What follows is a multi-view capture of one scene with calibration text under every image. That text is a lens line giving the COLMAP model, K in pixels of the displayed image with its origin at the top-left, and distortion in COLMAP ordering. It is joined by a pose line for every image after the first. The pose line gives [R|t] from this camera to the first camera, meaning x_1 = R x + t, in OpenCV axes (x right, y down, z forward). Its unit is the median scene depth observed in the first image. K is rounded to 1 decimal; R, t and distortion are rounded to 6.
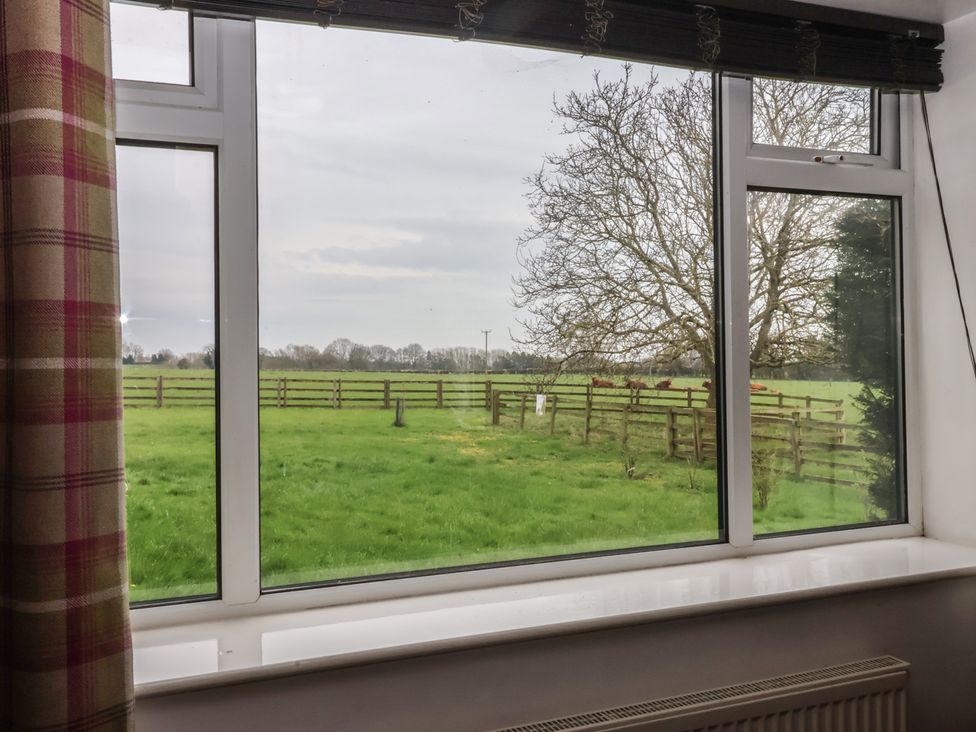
lens RADIAL K [[902.1, 0, 494.3], [0, 902.1, 370.3], [0, 0, 1]] dist [-0.012570, 0.000000]
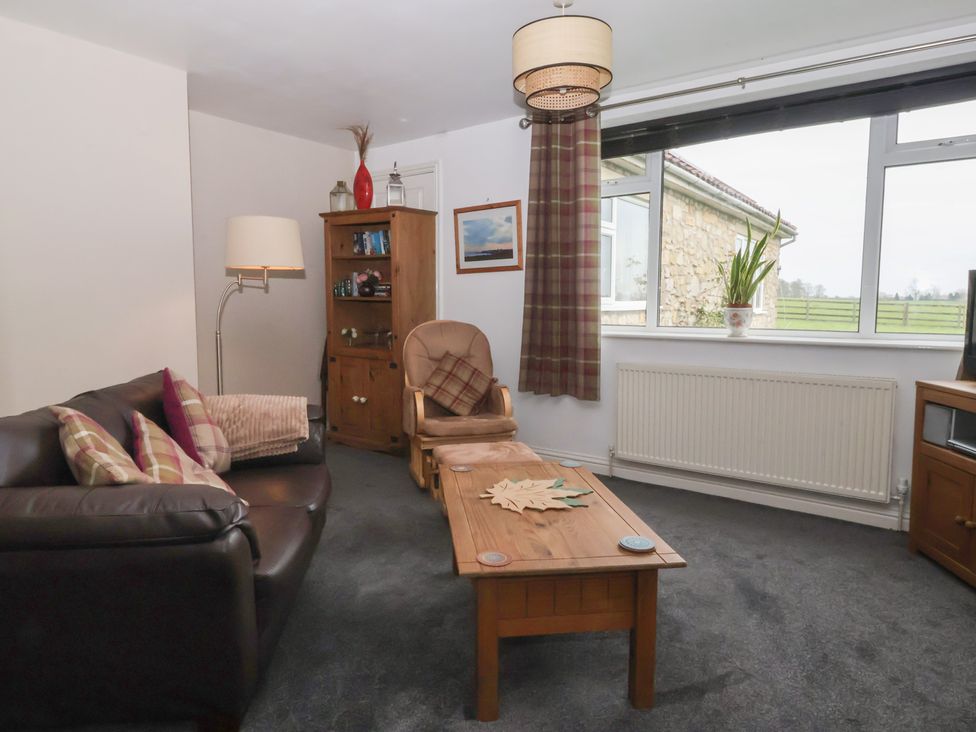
lens RADIAL K [[614.9, 0, 485.2], [0, 614.9, 361.6], [0, 0, 1]] dist [0.021294, 0.000692]
pose [[0.550983, 0.096680, -0.828897, 0.998534], [-0.016897, 0.994355, 0.104747, 0.113415], [0.834346, -0.043707, 0.549506, -0.613386]]
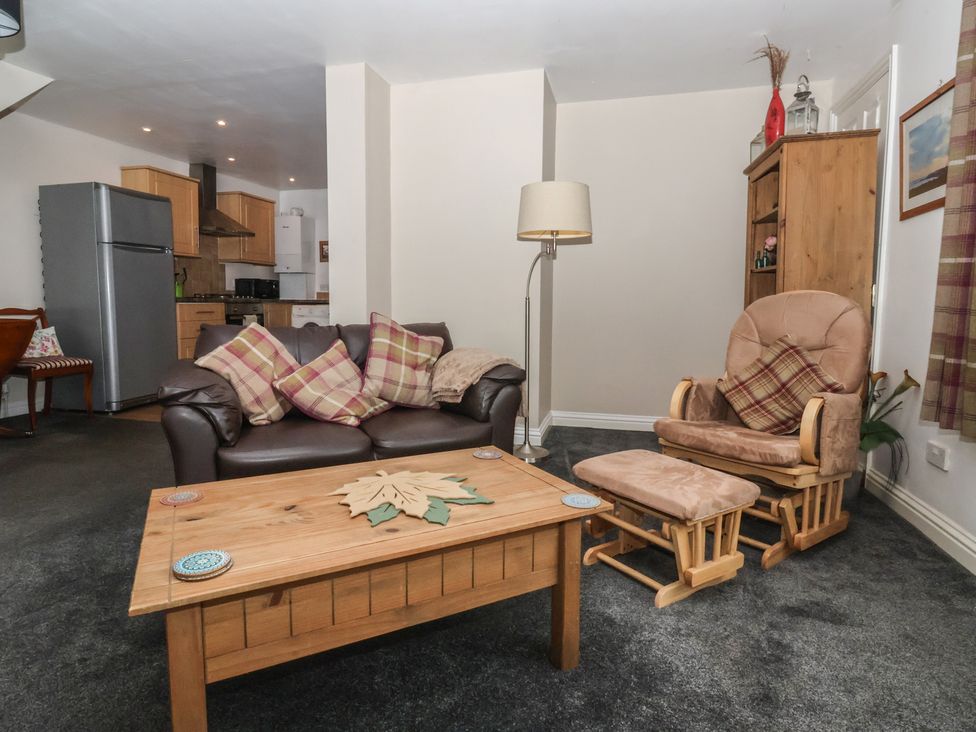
lens RADIAL K [[561.3, 0, 486.5], [0, 561.3, 358.3], [0, 0, 1]] dist [-0.004696, -0.001540]
pose [[-0.603541, 0.082388, -0.793064, 0.683744], [-0.013357, 0.993463, 0.113372, 0.198866], [0.797220, 0.079017, -0.598495, 0.446816]]
